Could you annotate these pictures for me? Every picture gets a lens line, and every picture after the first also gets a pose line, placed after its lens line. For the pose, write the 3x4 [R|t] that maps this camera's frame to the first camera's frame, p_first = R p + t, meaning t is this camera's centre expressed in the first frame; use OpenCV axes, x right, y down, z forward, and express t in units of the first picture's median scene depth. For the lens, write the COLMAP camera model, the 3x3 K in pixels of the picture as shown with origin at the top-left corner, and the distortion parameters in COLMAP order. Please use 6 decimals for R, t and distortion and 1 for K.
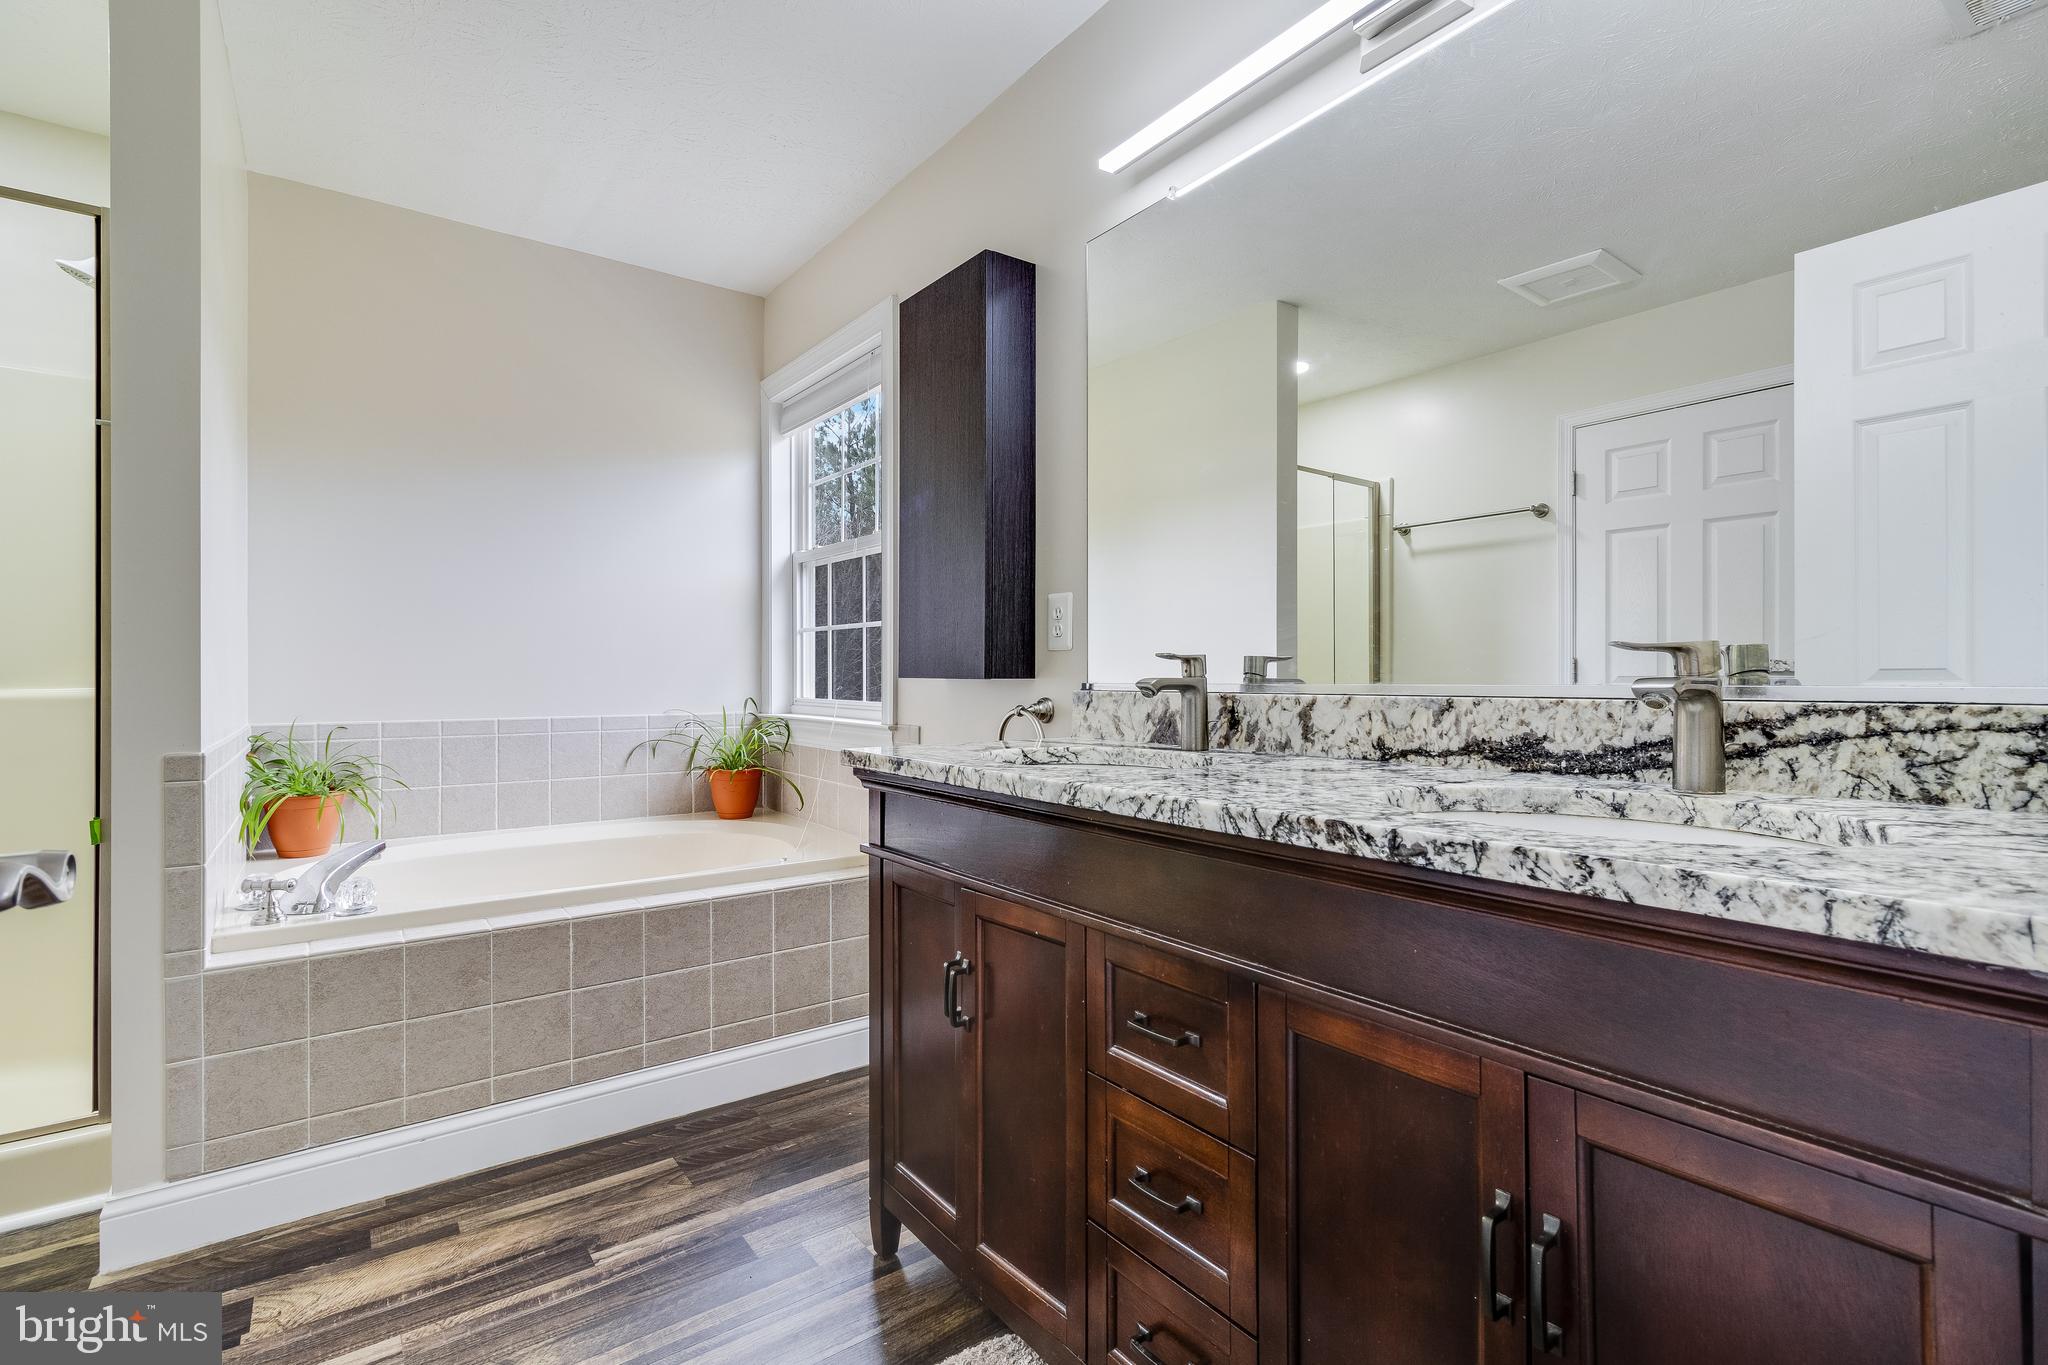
lens RADIAL K [[942.5, 0, 1024.1], [0, 942.5, 674.2], [0, 0, 1]] dist [-0.000264, 0.001748]
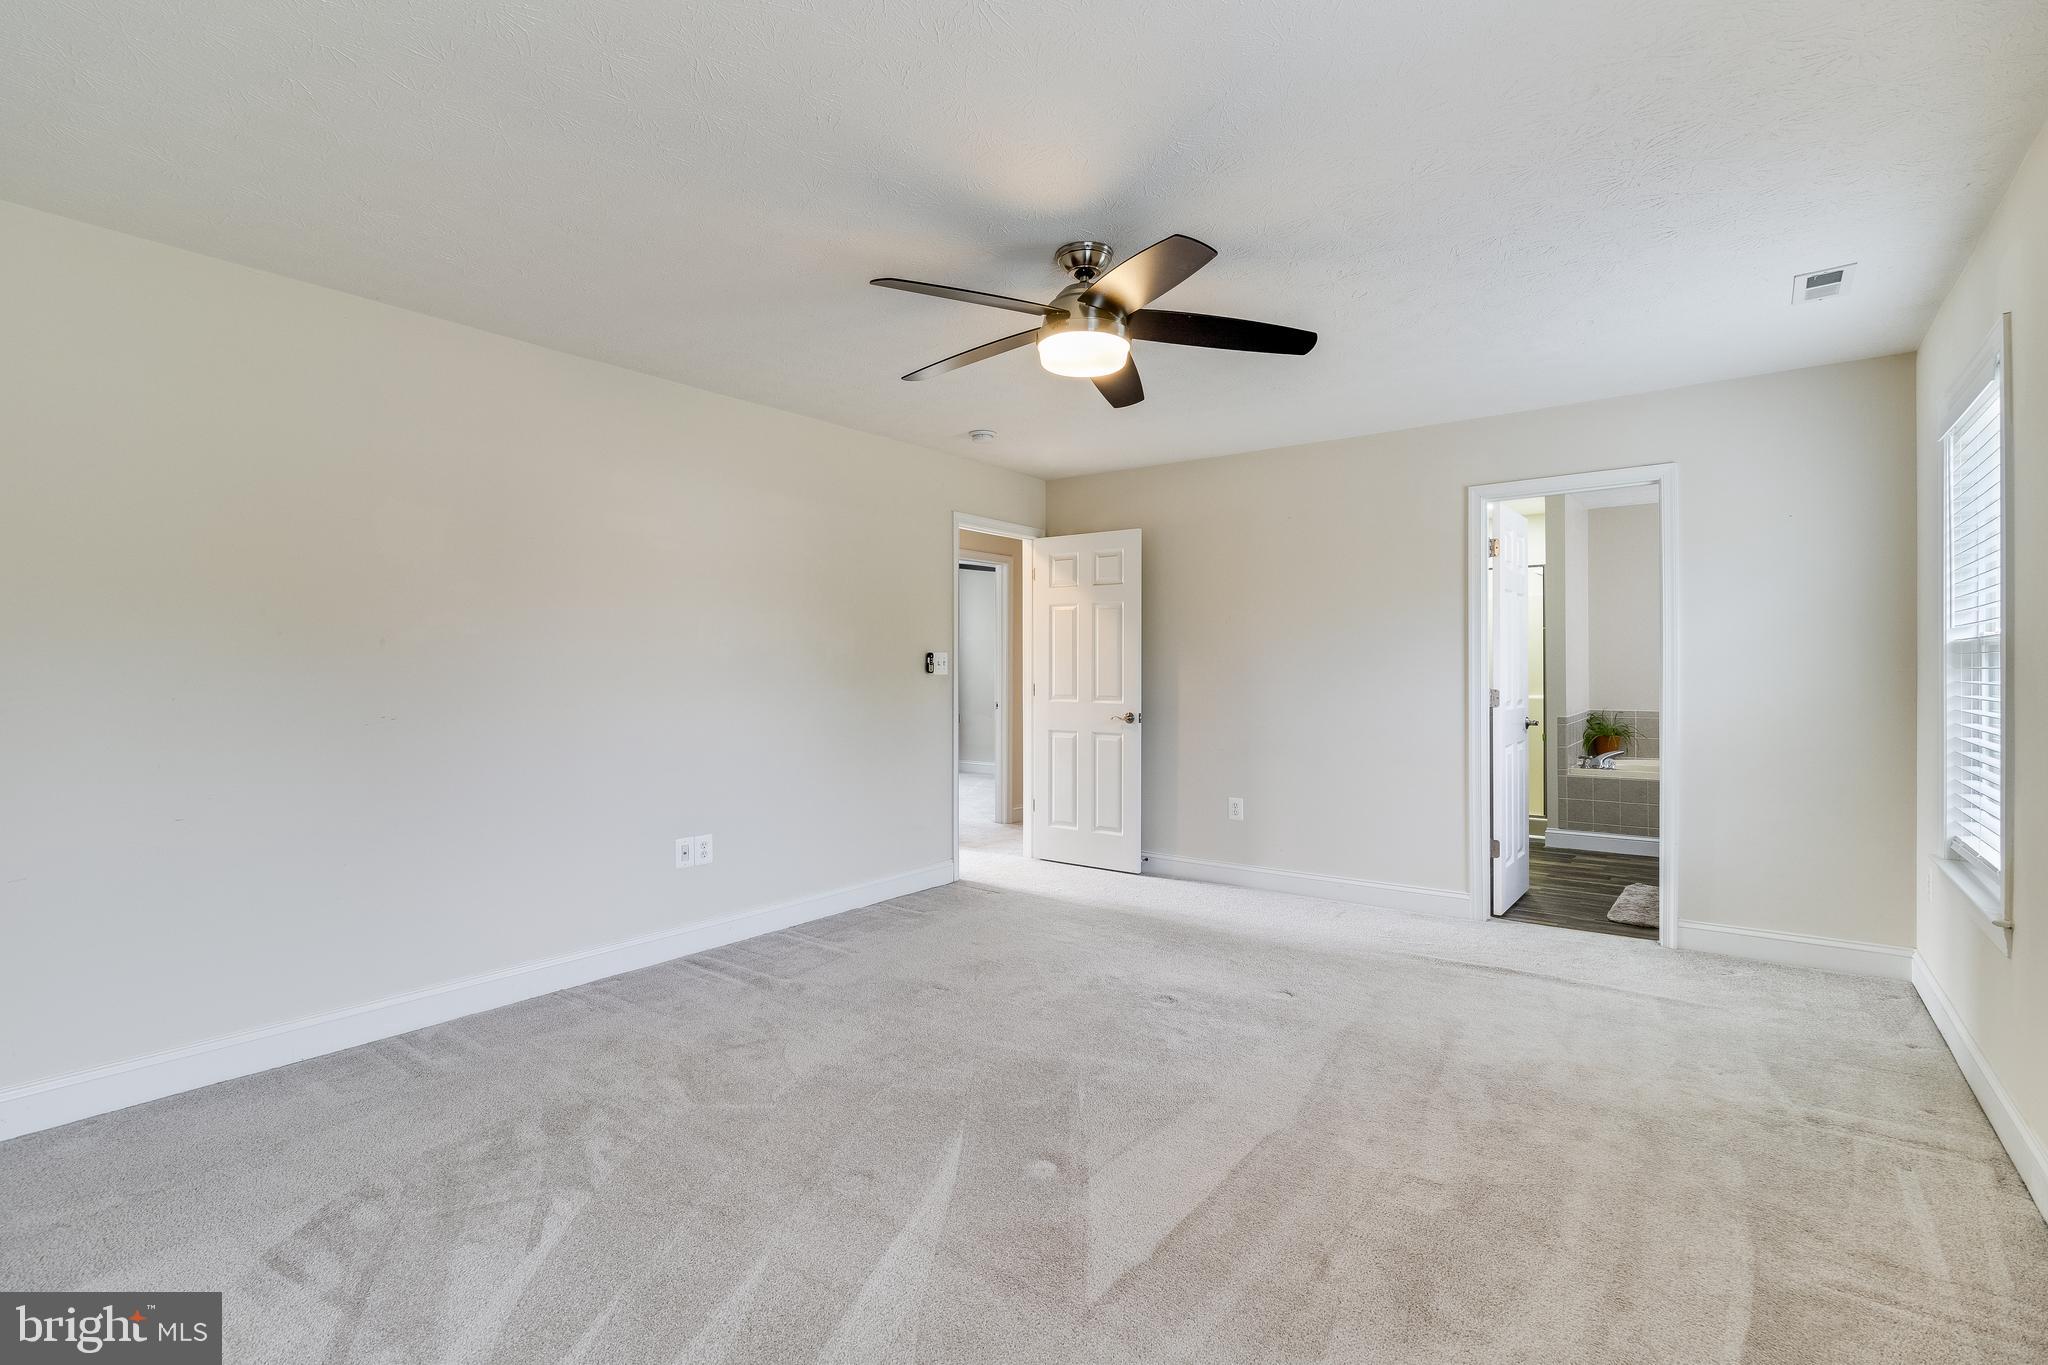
lens RADIAL K [[942.5, 0, 1032.6], [0, 942.5, 673.7], [0, 0, 1]] dist [-0.000264, 0.001748]
pose [[0.287906, 0.003977, -0.957650, 1.393381], [0.008199, 0.999944, 0.006618, -0.084852], [0.957624, -0.009757, 0.287858, -1.396456]]
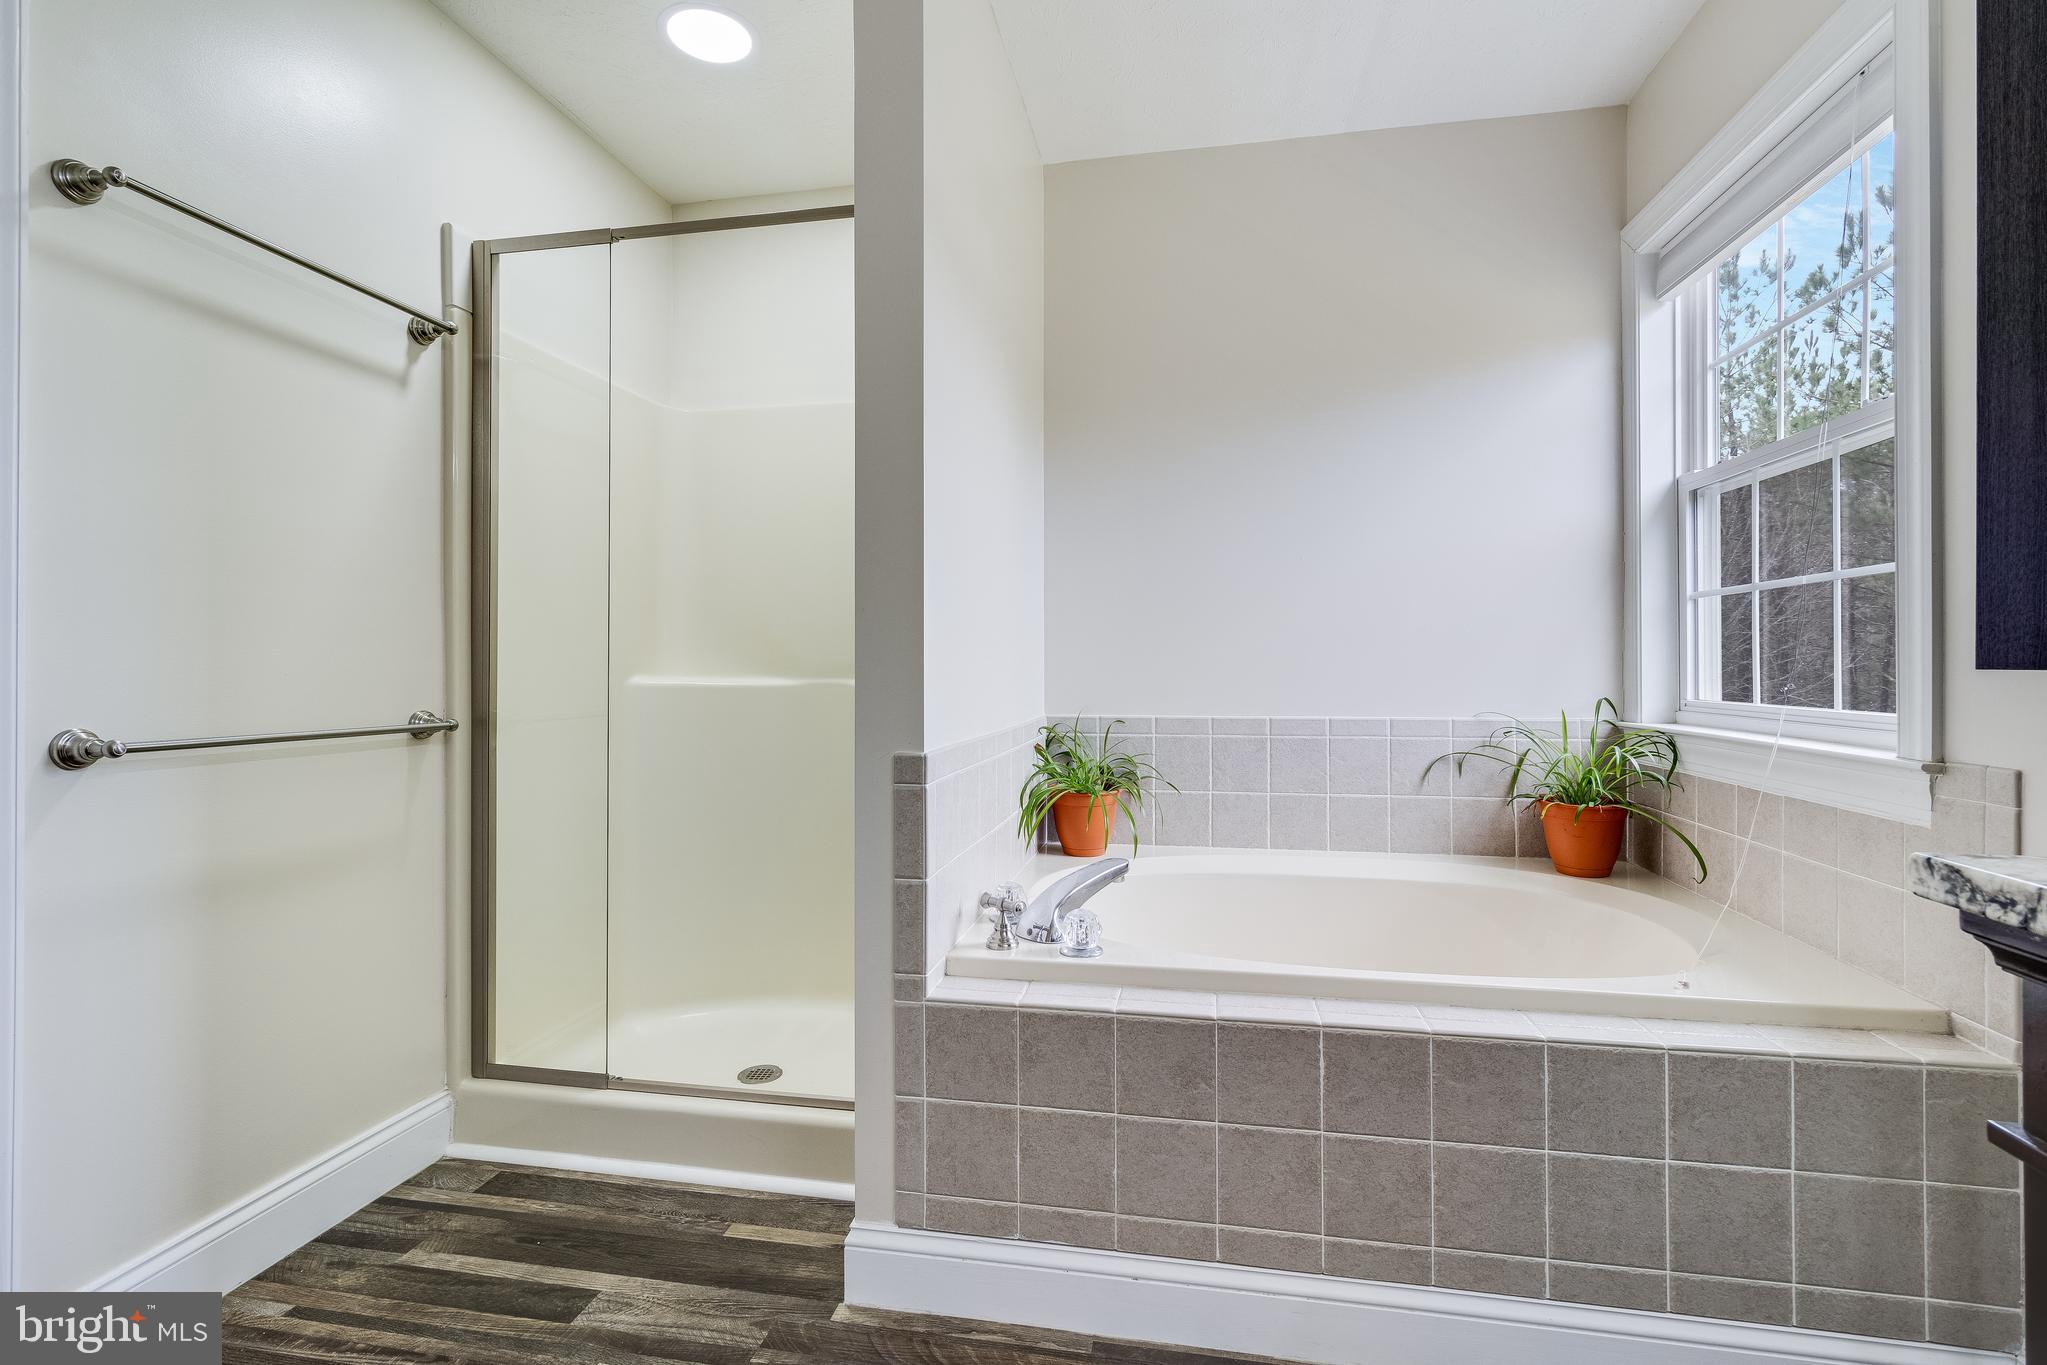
lens RADIAL K [[942.1, 0, 1021.8], [0, 942.1, 664.3], [0, 0, 1]] dist [-0.000264, 0.001748]
pose [[0.679161, -0.003030, -0.733983, -0.105140], [0.002744, 0.999995, -0.001588, 0.000492], [0.733984, -0.000935, 0.679166, 0.310504]]
